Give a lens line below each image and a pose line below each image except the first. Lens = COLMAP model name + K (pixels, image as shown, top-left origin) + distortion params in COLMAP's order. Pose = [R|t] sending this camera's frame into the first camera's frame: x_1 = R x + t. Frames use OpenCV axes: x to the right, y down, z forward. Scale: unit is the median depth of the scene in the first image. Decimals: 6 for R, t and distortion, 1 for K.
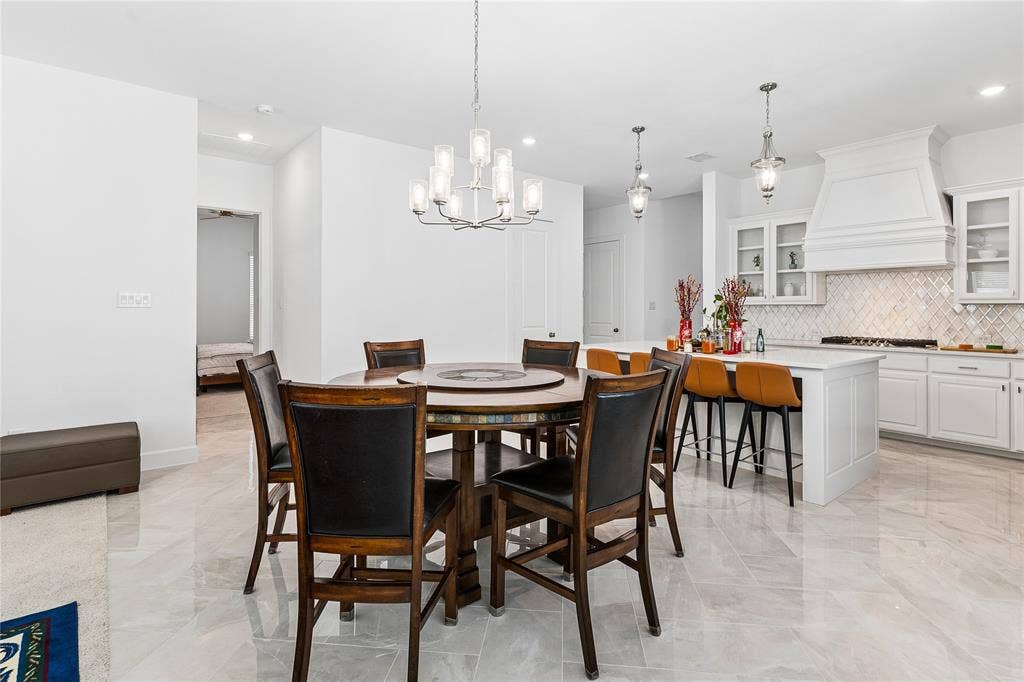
lens RADIAL K [[497.9, 0, 506.5], [0, 497.9, 312.4], [0, 0, 1]] dist [-0.000861, 0.000153]
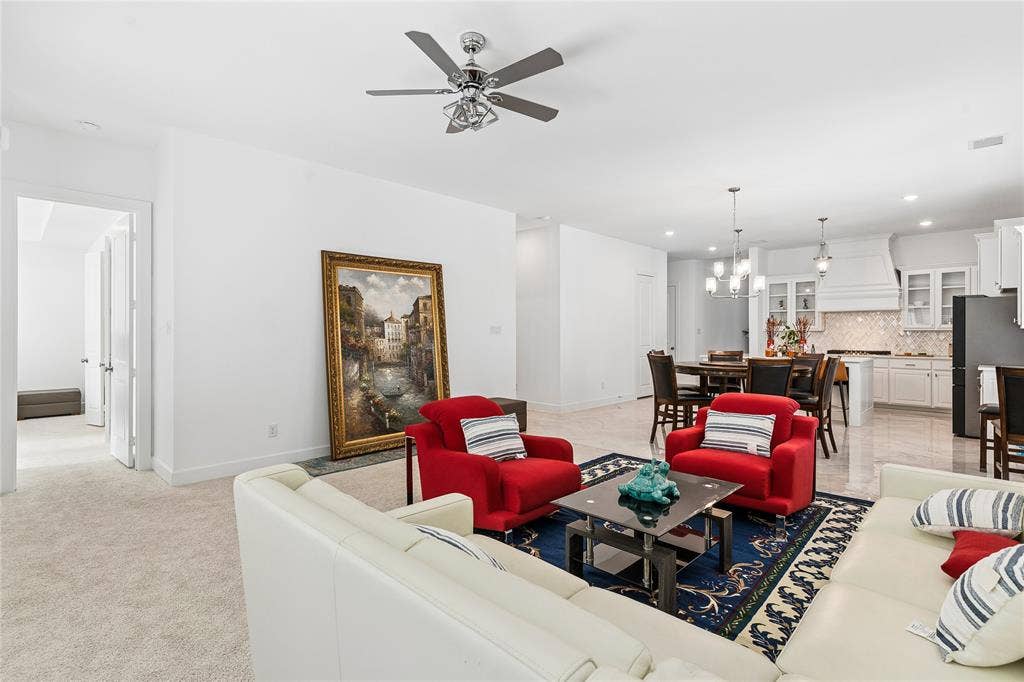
lens RADIAL K [[495.5, 0, 505.6], [0, 495.5, 340.3], [0, 0, 1]] dist [0.003976, 0.000339]
pose [[0.991377, -0.006346, 0.130884, -0.781498], [0.005306, 0.999952, 0.008288, -0.004798], [-0.130930, -0.007522, 0.991363, -0.618459]]
